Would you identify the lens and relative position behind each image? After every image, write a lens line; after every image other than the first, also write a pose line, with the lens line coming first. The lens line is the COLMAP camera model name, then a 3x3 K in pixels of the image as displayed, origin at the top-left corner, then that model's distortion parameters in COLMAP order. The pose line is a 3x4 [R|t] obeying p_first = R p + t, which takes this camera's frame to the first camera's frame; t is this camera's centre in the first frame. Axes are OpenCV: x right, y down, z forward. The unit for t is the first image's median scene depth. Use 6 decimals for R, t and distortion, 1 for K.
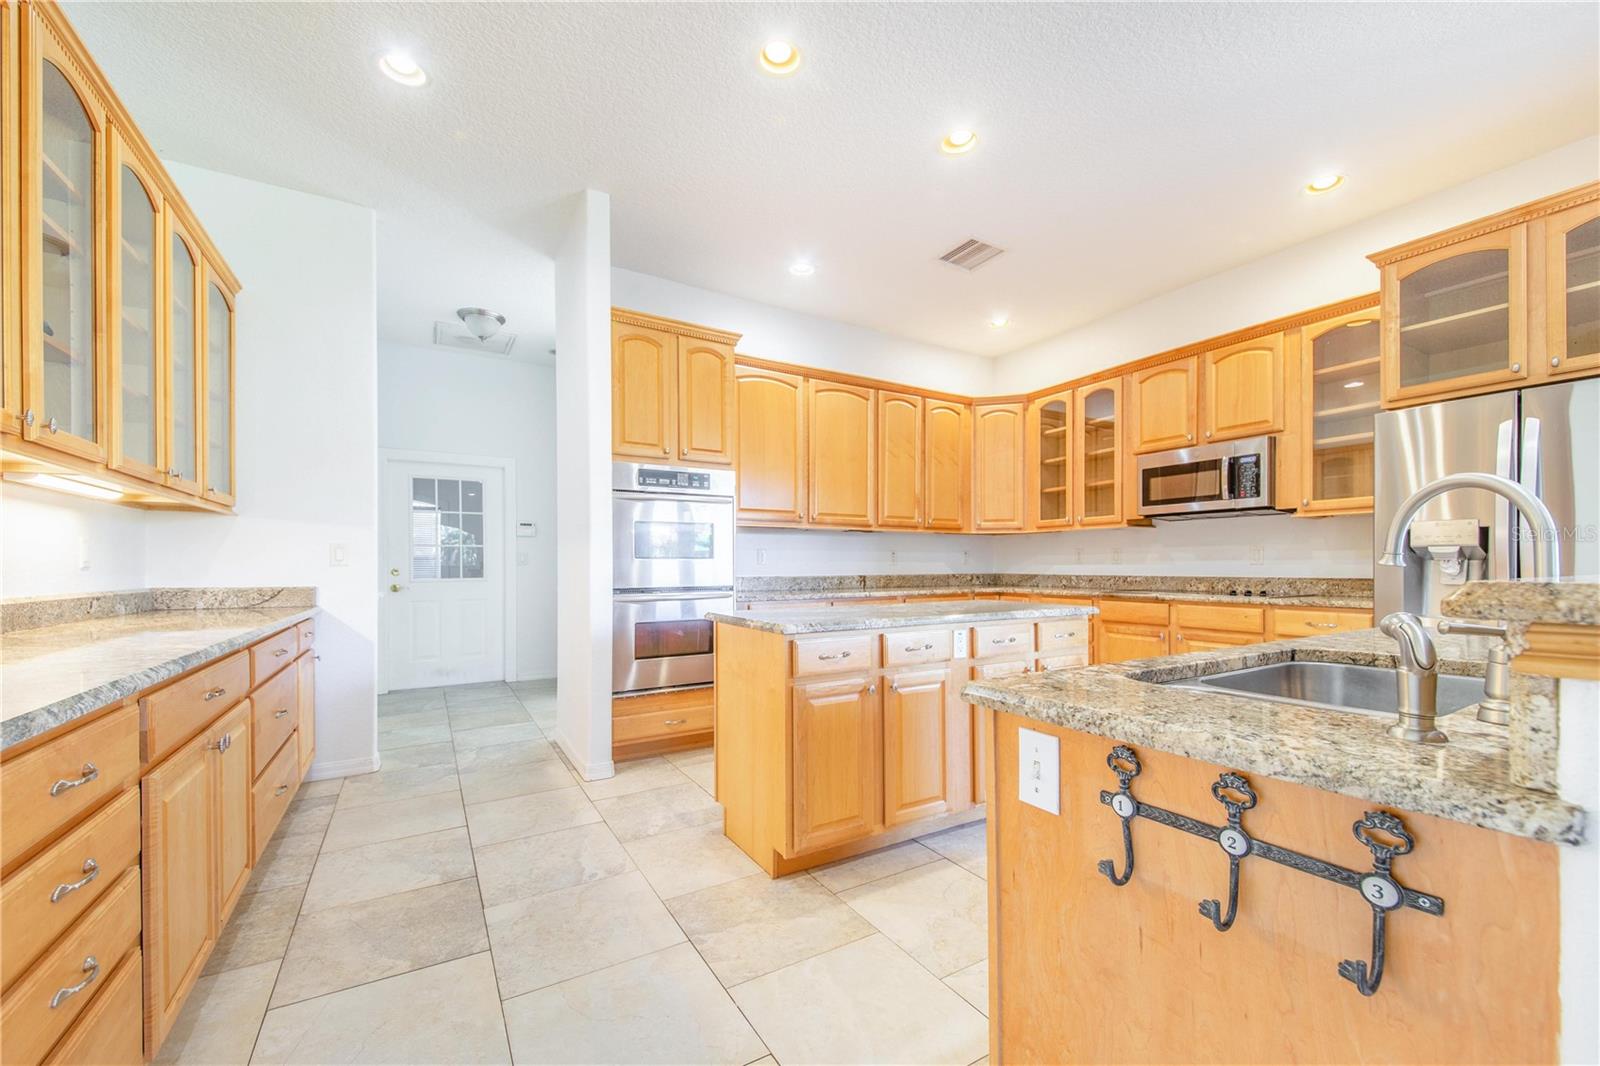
lens RADIAL K [[617.1, 0, 802.4], [0, 617.1, 563.3], [0, 0, 1]] dist [0.045628, -0.021501]
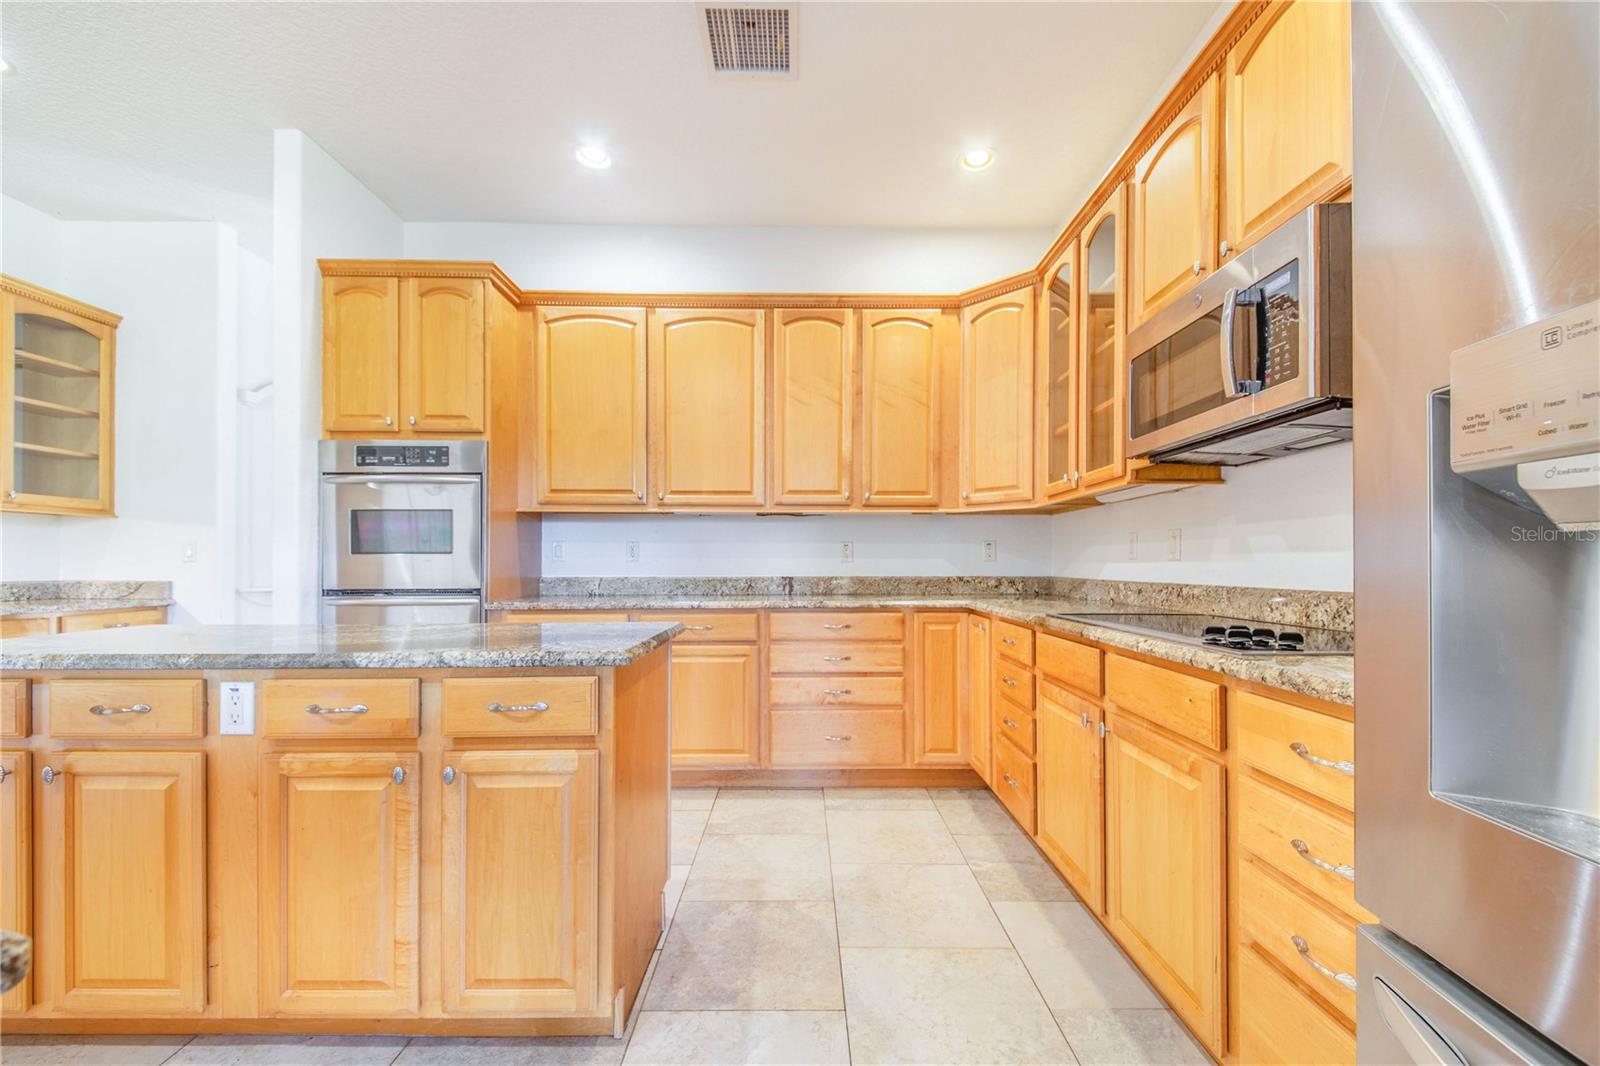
lens RADIAL K [[624.1, 0, 817.6], [0, 624.1, 563.7], [0, 0, 1]] dist [0.056314, -0.035110]
pose [[0.868469, 0.001822, -0.495740, 0.559865], [-0.000224, 0.999995, 0.003284, 0.002219], [0.495743, -0.002741, 0.868465, 0.450154]]
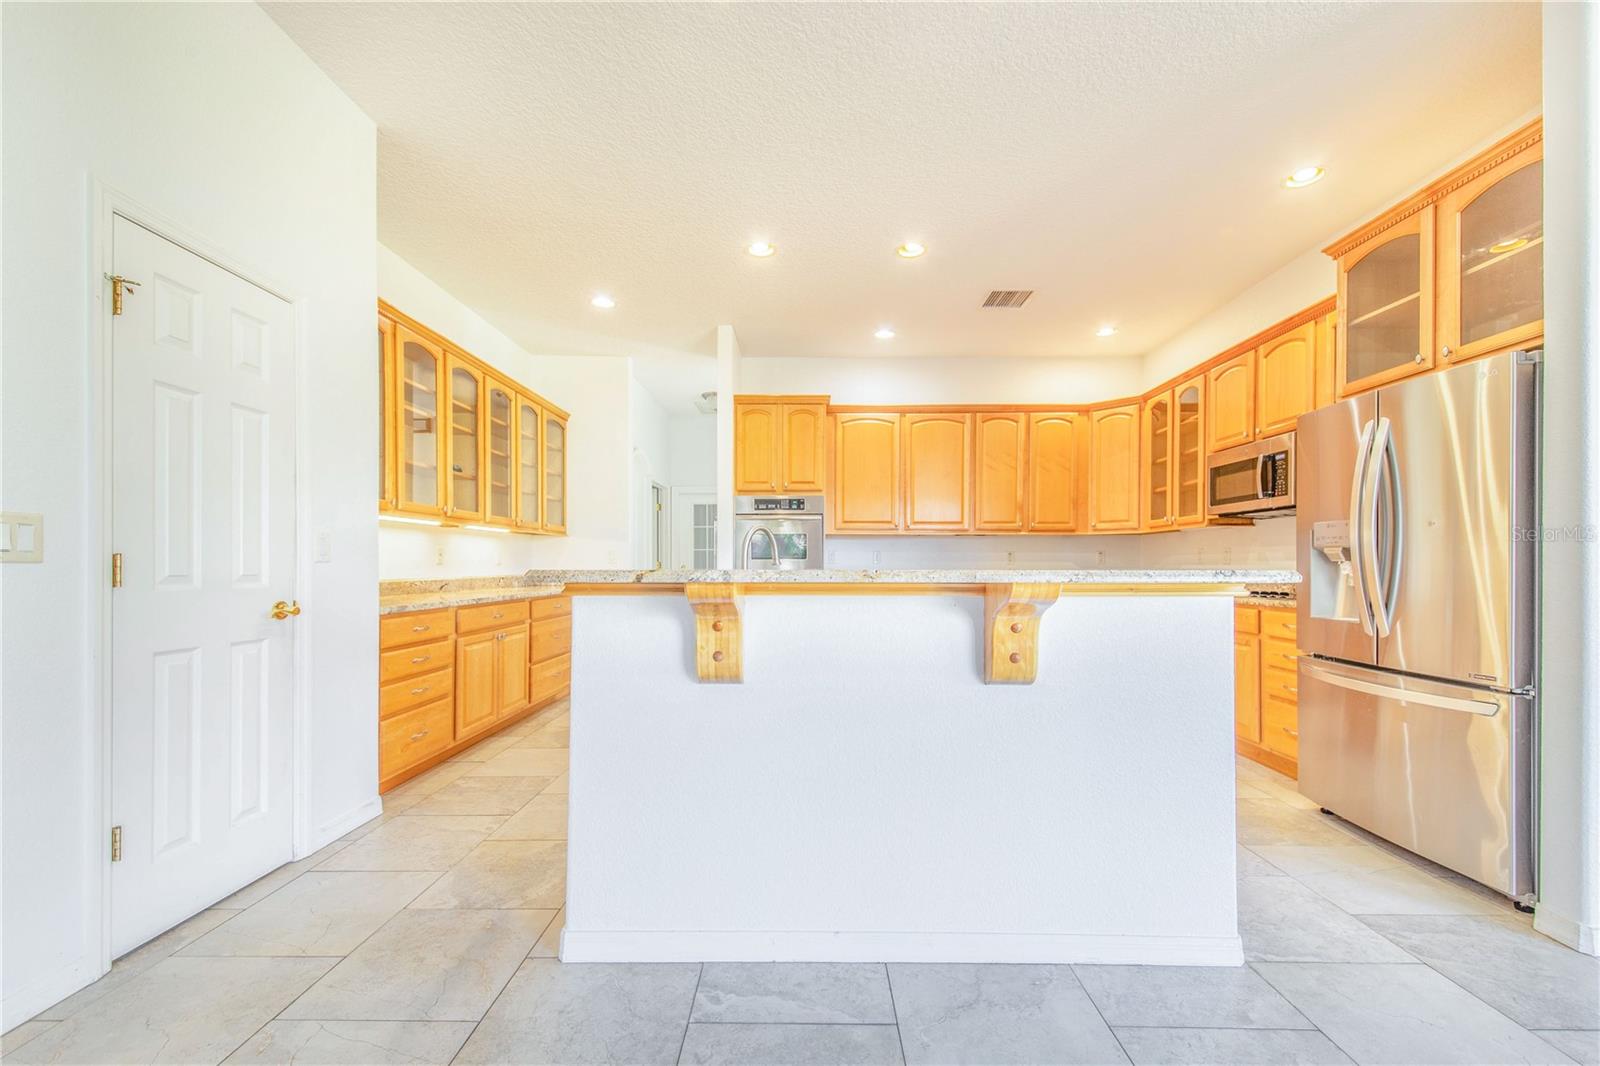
lens RADIAL K [[624.1, 0, 817.6], [0, 624.1, 563.7], [0, 0, 1]] dist [0.056314, -0.035110]
pose [[0.861537, 0.003287, -0.507684, 0.504683], [-0.002544, 0.999994, 0.002159, -0.000562], [0.507689, -0.000569, 0.861540, -0.174089]]
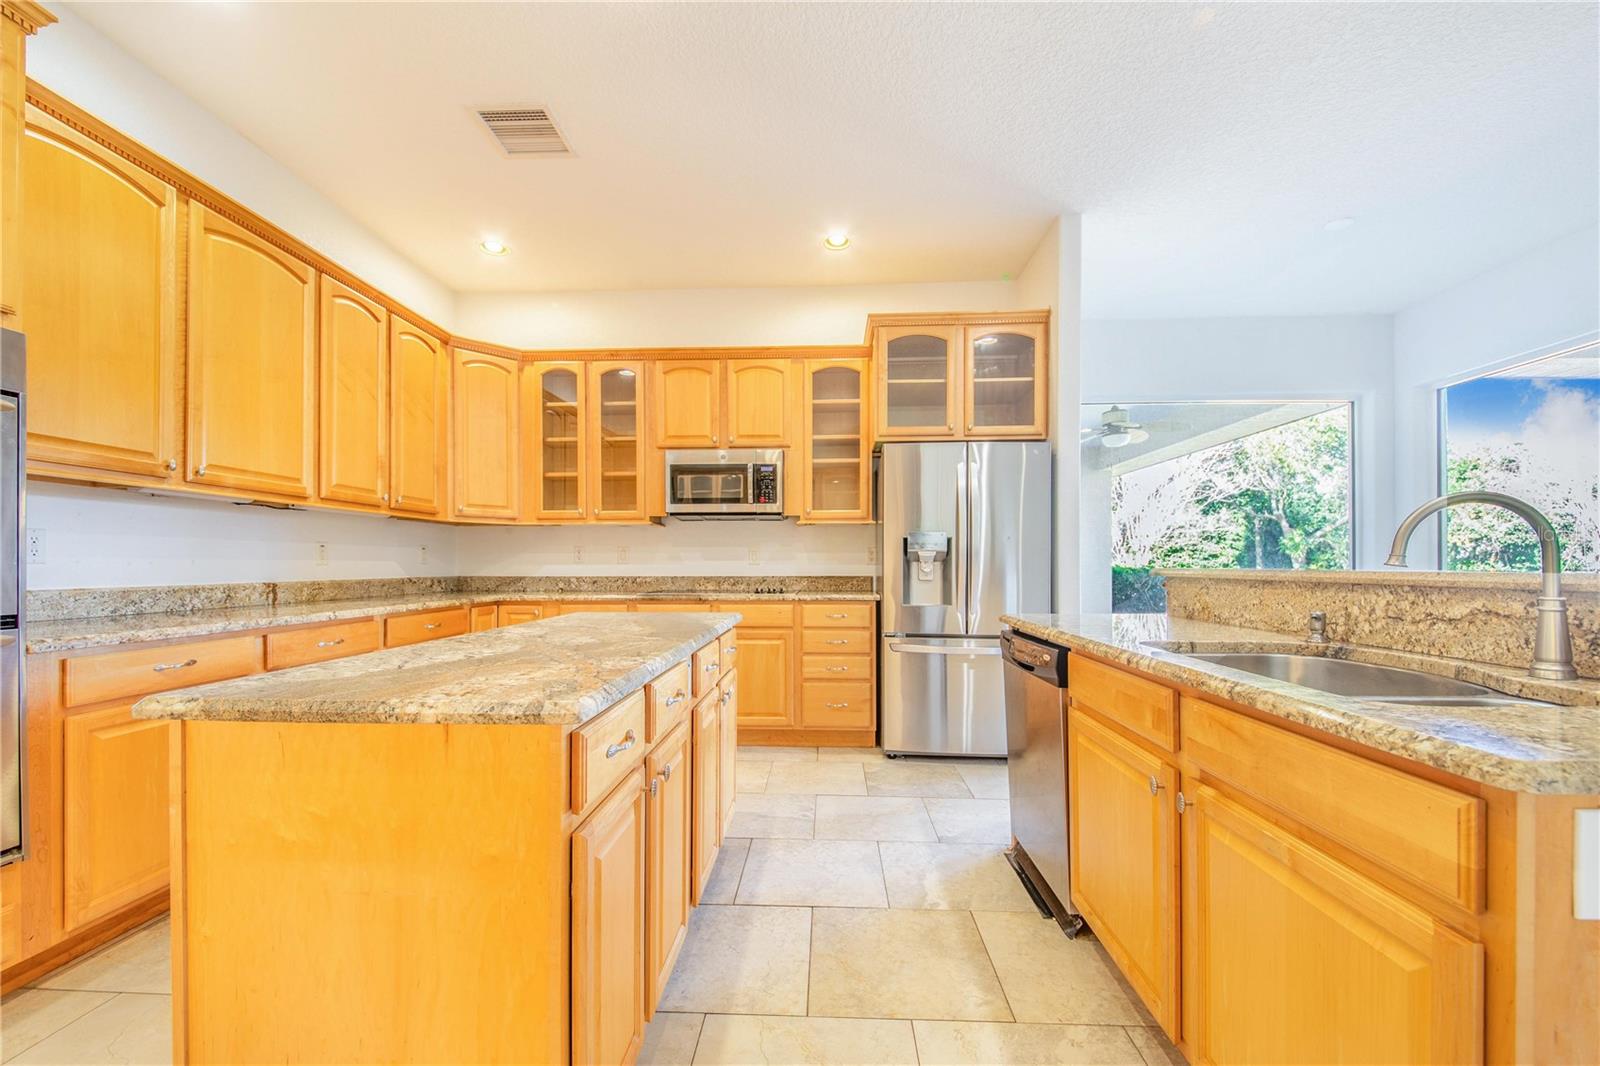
lens RADIAL K [[640.6, 0, 787.7], [0, 640.6, 559.7], [0, 0, 1]] dist [0.061018, -0.032599]
pose [[0.559231, 0.007837, 0.828975, -0.162970], [-0.003129, 0.999968, -0.007343, 0.001066], [-0.829006, 0.001513, 0.559238, 0.295344]]
